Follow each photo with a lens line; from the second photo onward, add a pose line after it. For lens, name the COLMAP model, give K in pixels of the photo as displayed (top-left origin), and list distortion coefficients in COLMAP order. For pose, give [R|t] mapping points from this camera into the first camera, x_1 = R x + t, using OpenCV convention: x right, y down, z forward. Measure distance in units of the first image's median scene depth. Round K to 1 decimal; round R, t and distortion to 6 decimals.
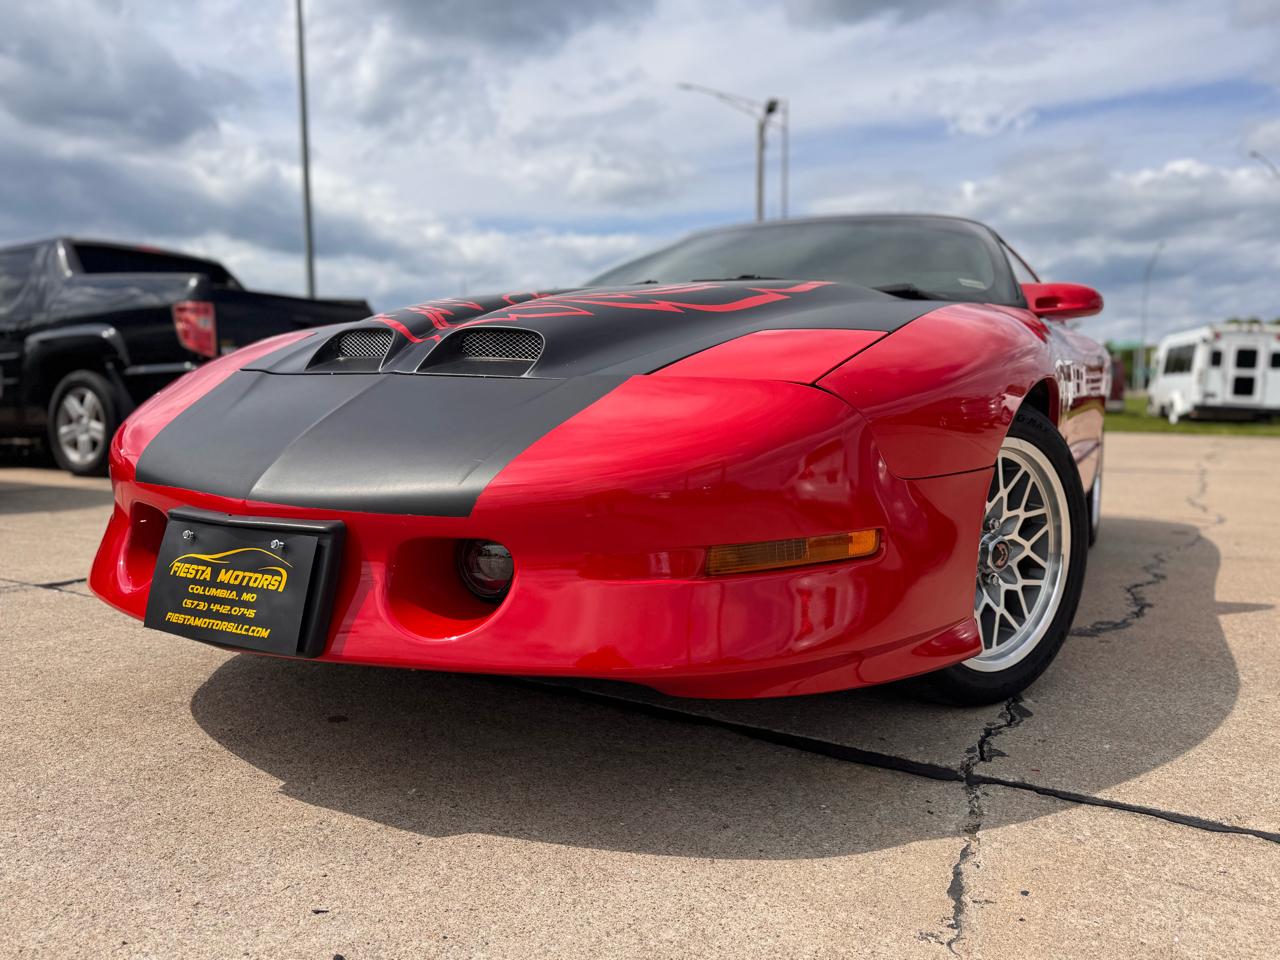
lens RADIAL K [[980.1, 0, 640.0], [0, 980.1, 480.0], [0, 0, 1]] dist [0.018540, -0.012235]
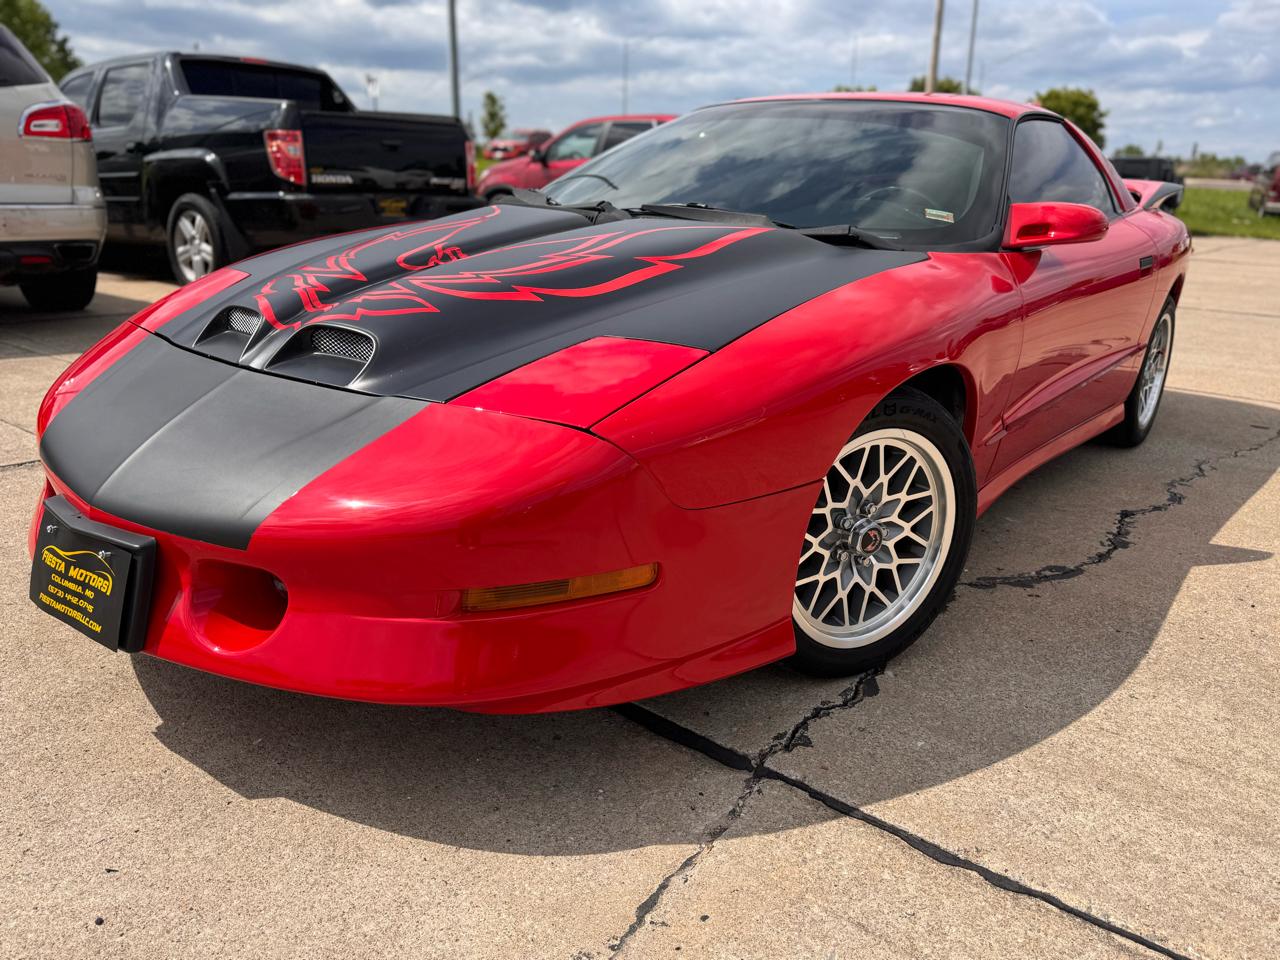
lens RADIAL K [[961.5, 0, 635.8], [0, 961.5, 481.8], [0, 0, 1]] dist [0.137286, -0.243761]
pose [[0.985746, 0.071018, -0.152519, 0.312683], [-0.035820, 0.974347, 0.222181, -0.221875], [0.164386, -0.213551, 0.963002, 0.005047]]
